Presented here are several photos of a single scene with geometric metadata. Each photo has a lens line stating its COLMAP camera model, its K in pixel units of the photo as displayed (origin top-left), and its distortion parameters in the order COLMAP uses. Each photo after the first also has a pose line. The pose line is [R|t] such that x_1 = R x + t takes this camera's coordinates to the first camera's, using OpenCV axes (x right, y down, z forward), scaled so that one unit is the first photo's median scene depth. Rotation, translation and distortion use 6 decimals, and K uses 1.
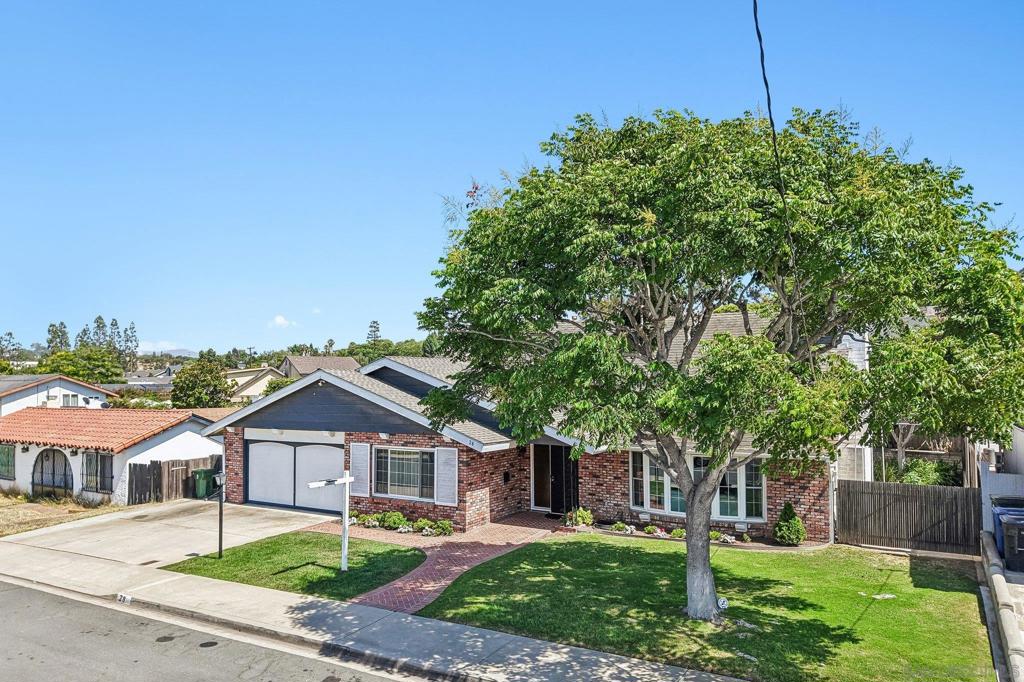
lens RADIAL K [[698.2, 0, 507.8], [0, 698.2, 340.3], [0, 0, 1]] dist [-0.001779, -0.000869]
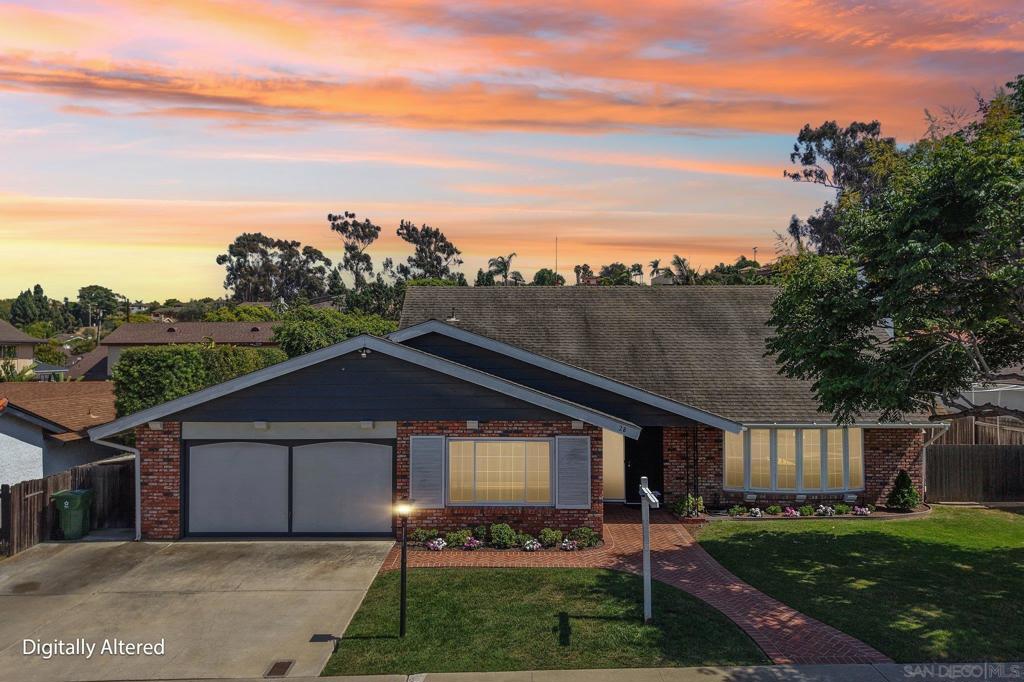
lens RADIAL K [[698.2, 0, 508.5], [0, 698.2, 341.2], [0, 0, 1]] dist [-0.001779, -0.000869]
pose [[0.863599, 0.010719, 0.504066, -0.674882], [-0.031949, 0.998928, 0.033496, 0.029367], [-0.503166, -0.045032, 0.863015, 0.448729]]
